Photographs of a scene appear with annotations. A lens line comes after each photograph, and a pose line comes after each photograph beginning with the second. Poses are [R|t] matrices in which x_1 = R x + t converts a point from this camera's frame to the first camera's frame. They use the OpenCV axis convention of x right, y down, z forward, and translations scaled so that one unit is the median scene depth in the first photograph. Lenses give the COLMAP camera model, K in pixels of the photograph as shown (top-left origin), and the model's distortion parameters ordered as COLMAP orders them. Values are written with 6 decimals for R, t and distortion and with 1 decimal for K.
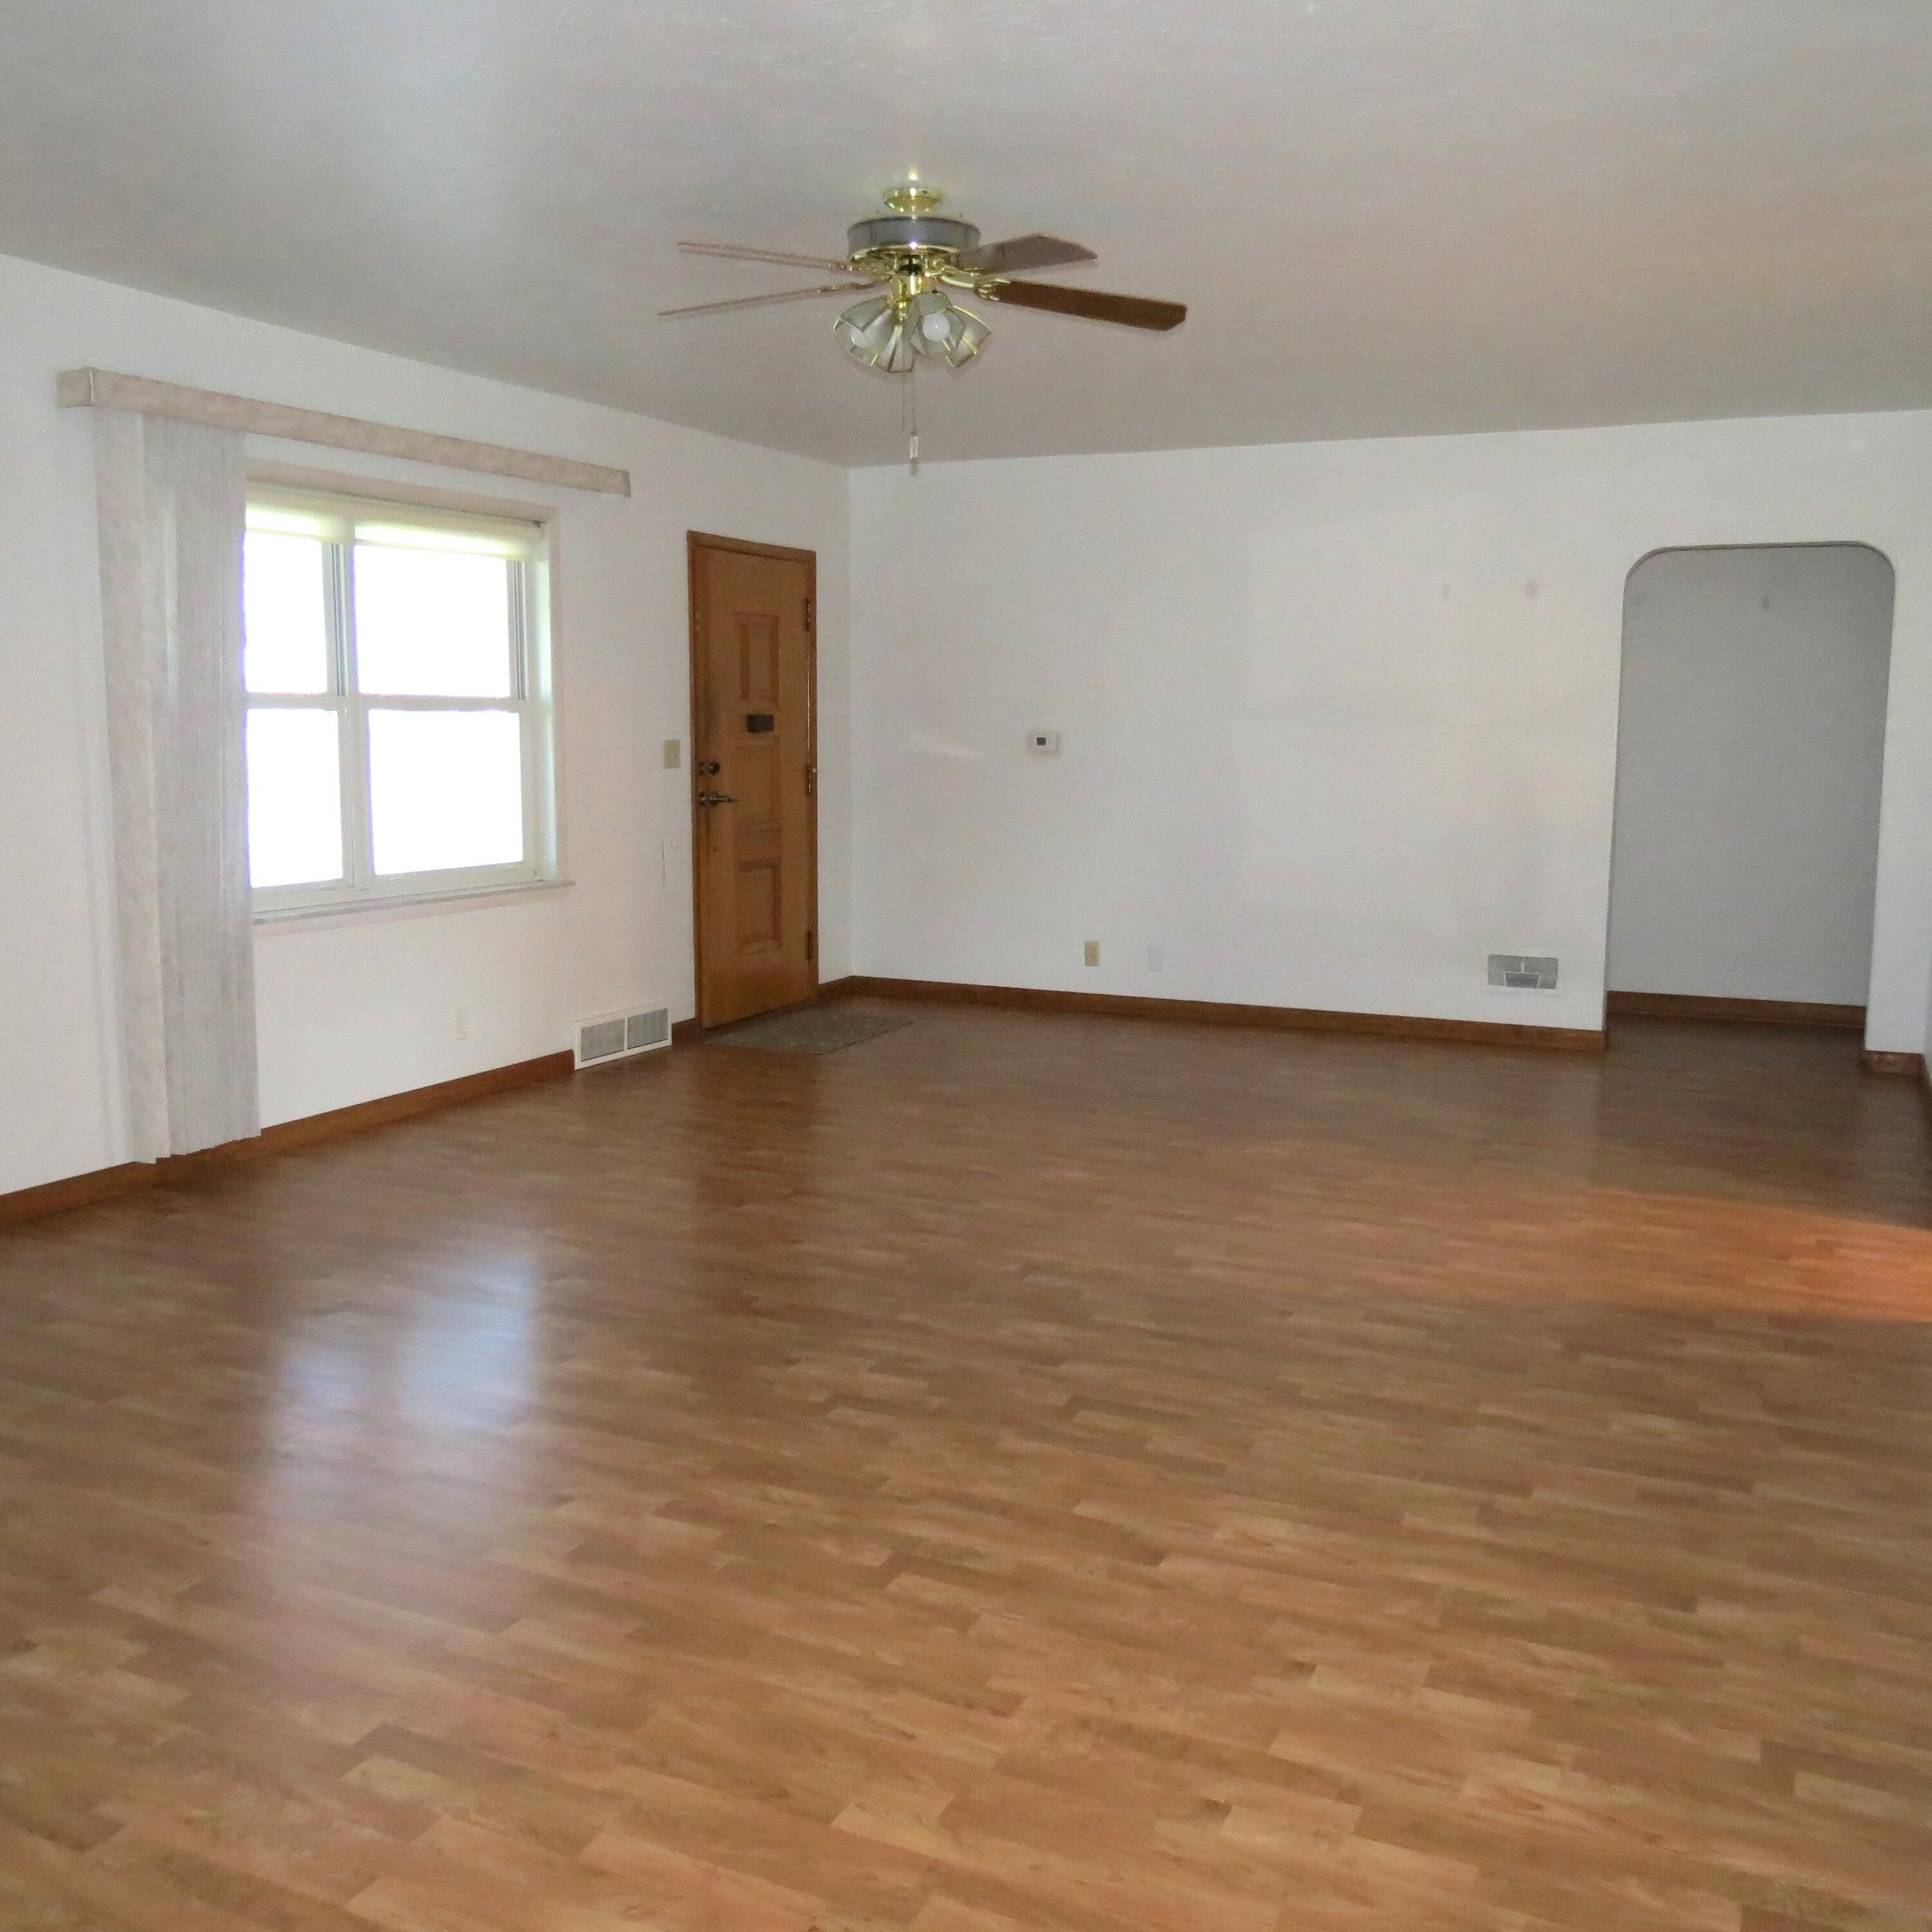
lens RADIAL K [[1843.5, 0, 966.0], [0, 1843.5, 966.0], [0, 0, 1]] dist [-0.027850, 0.009635]
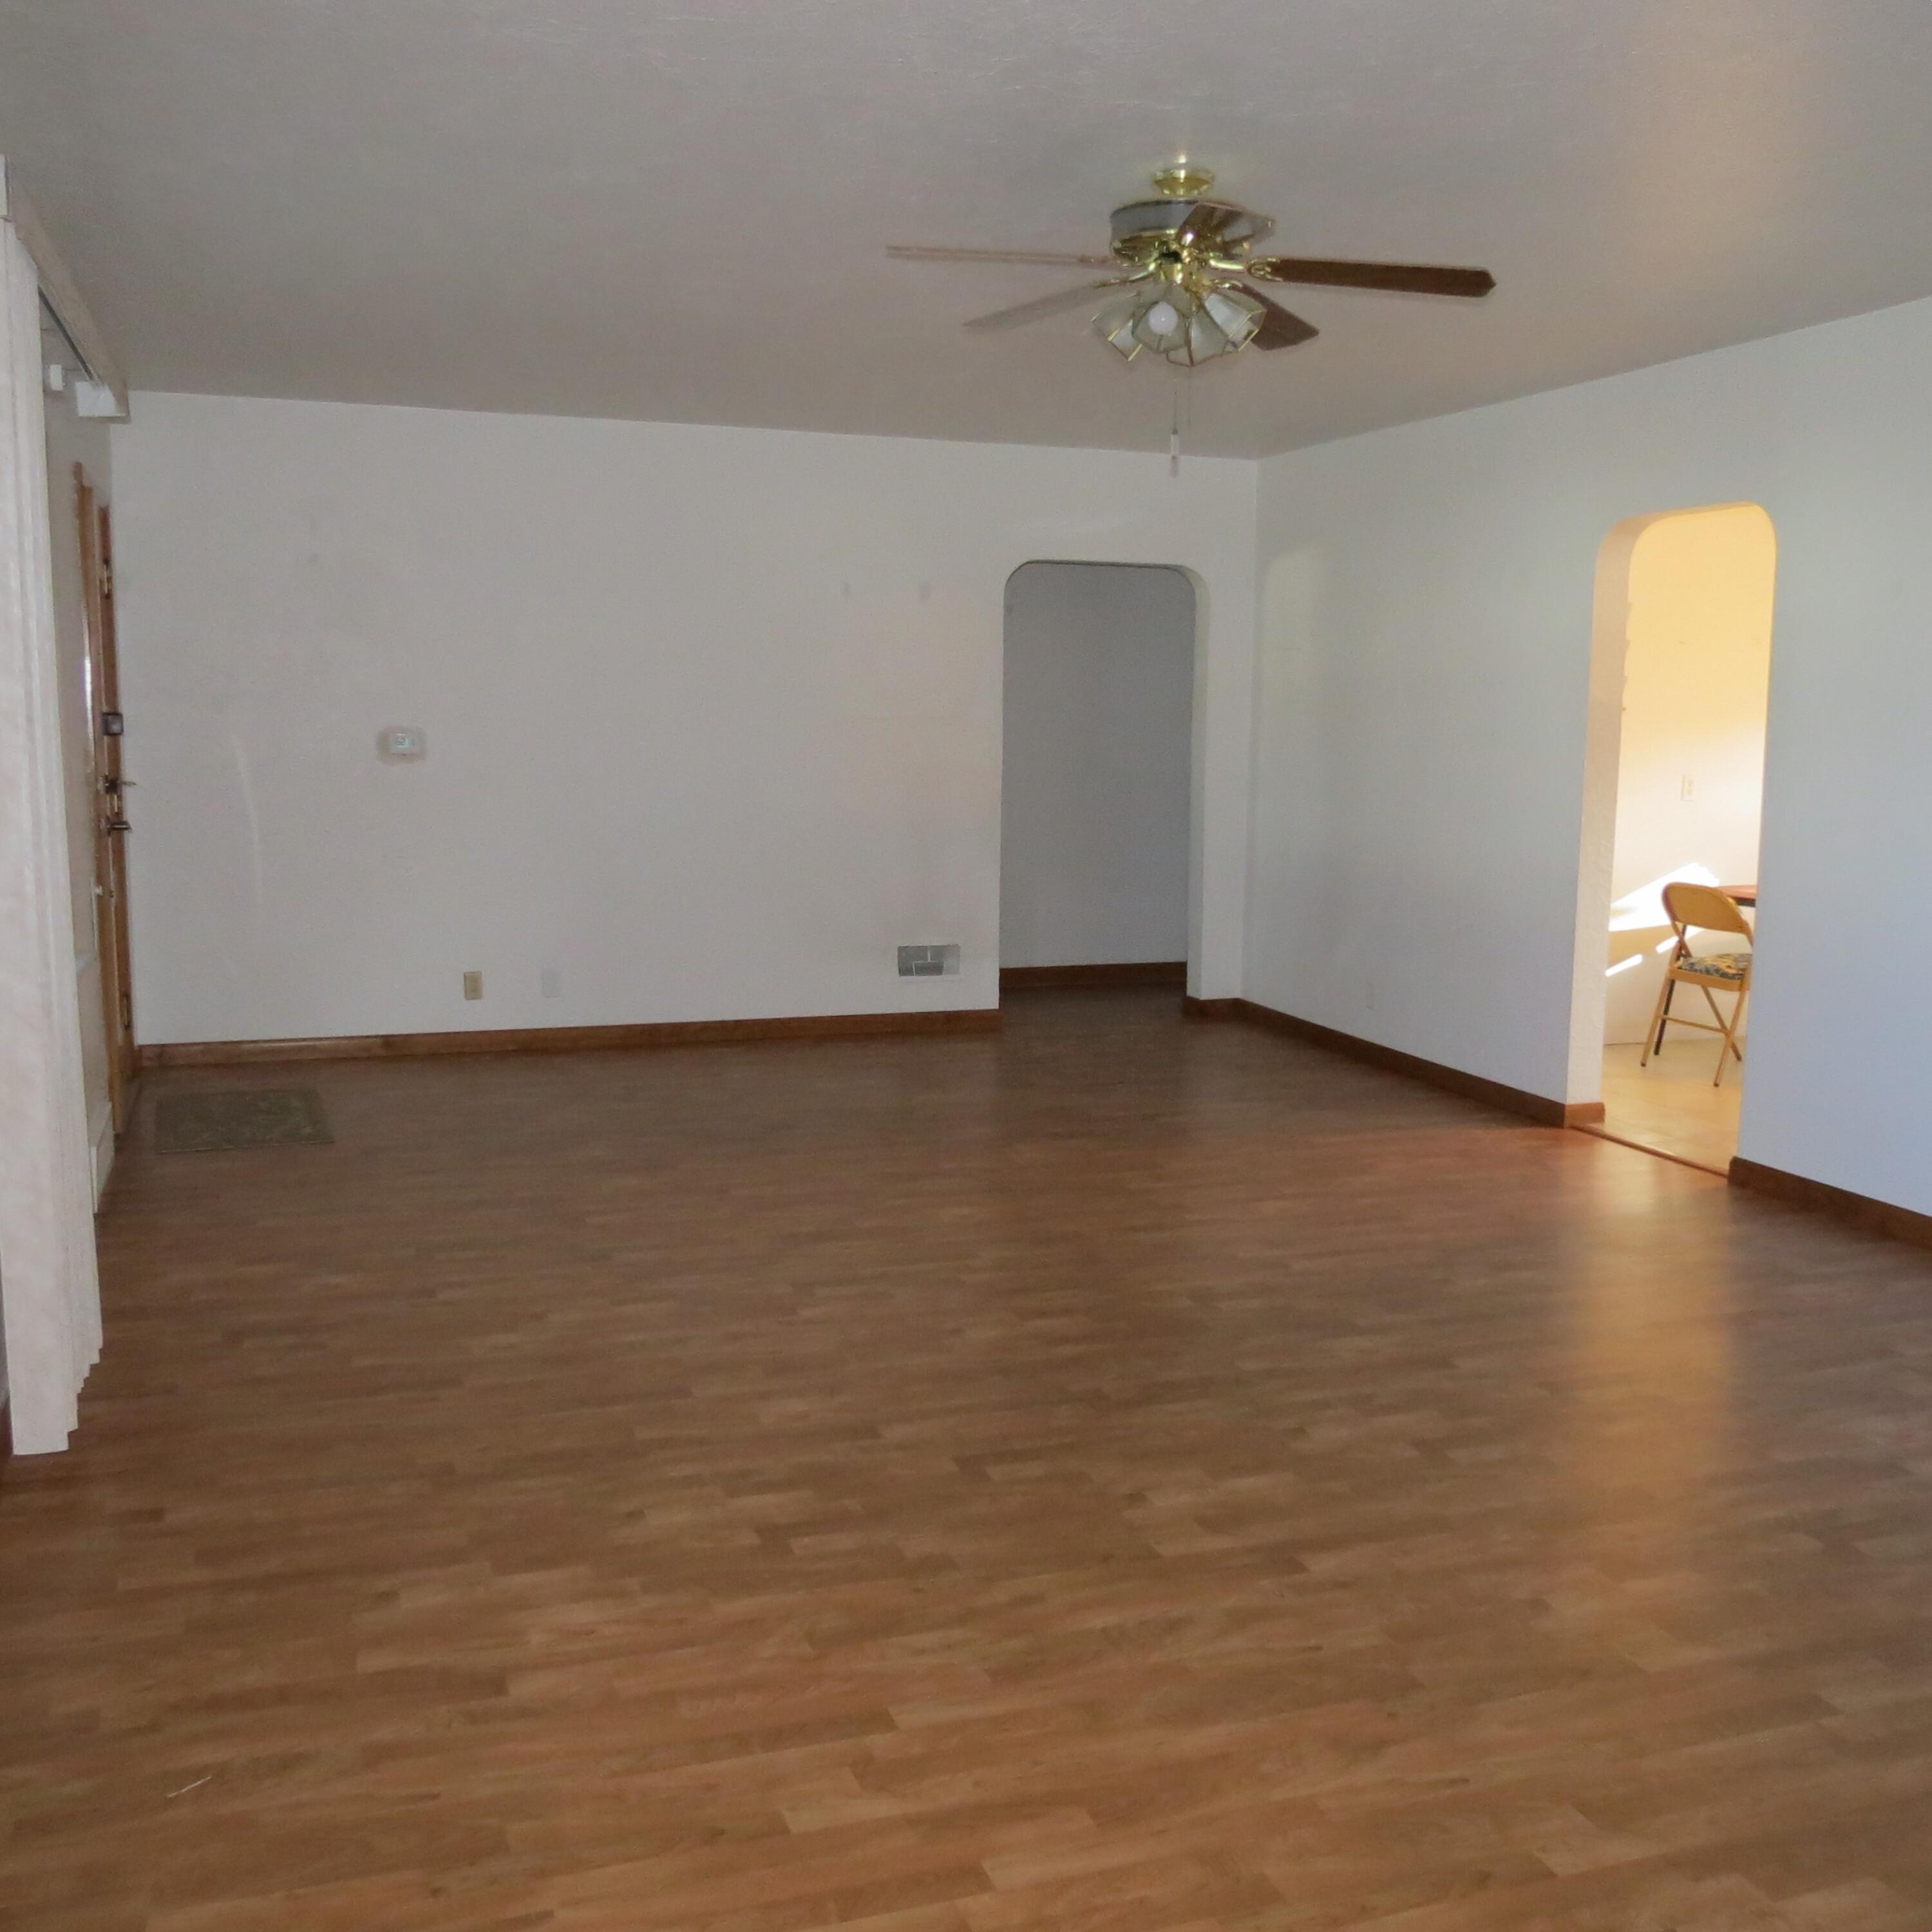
lens RADIAL K [[1987.0, 0, 967.5], [0, 1987.0, 817.0], [0, 0, 1]] dist [-0.053017, 0.026493]
pose [[0.710903, -0.039348, 0.702188, -0.554849], [0.090240, 0.995284, -0.035588, -0.041826], [-0.697476, 0.088665, 0.711101, 0.248536]]
